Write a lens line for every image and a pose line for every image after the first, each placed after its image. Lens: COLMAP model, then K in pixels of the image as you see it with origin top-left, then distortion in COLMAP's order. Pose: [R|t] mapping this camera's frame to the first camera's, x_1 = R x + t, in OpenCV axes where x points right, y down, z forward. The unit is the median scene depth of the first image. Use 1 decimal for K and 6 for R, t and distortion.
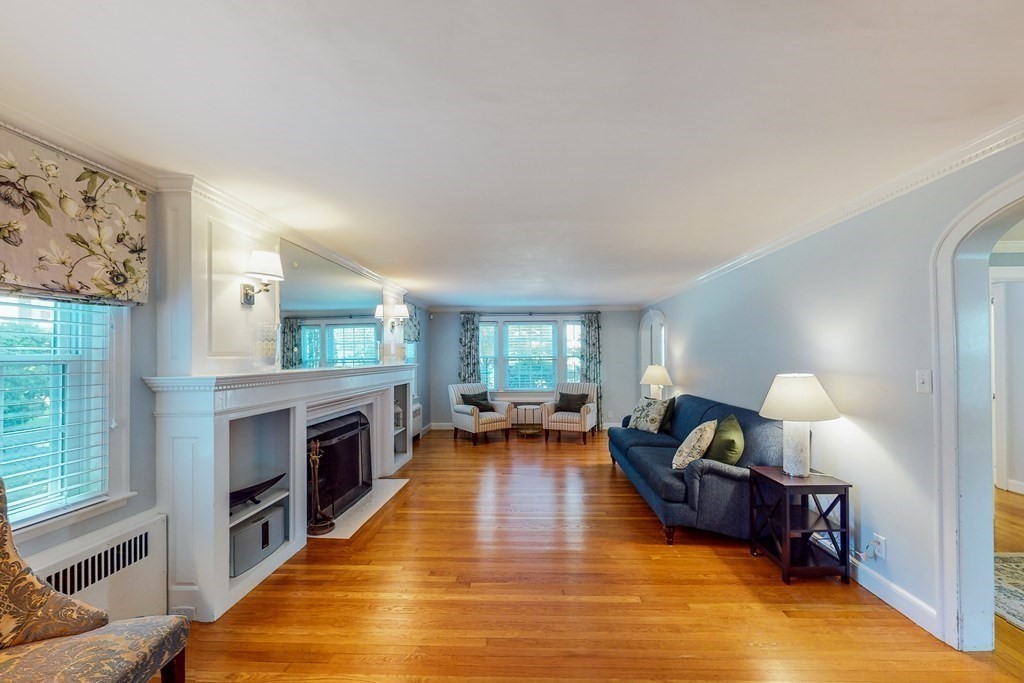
lens RADIAL K [[394.4, 0, 518.5], [0, 394.4, 358.1], [0, 0, 1]] dist [0.001528, 0.000088]
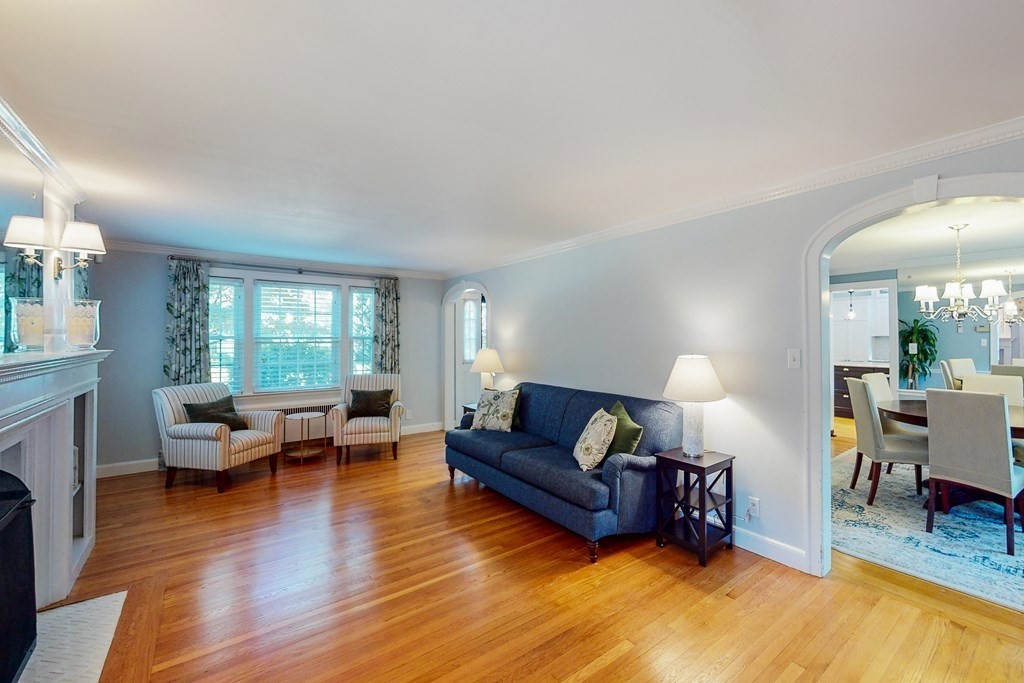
lens RADIAL K [[474.7, 0, 513.3], [0, 474.7, 337.8], [0, 0, 1]] dist [-0.001321, 0.000499]
pose [[0.761112, 0.006500, 0.648588, -0.242231], [-0.000978, 0.999960, -0.008873, 0.003959], [-0.648620, 0.006119, 0.761088, 0.209027]]
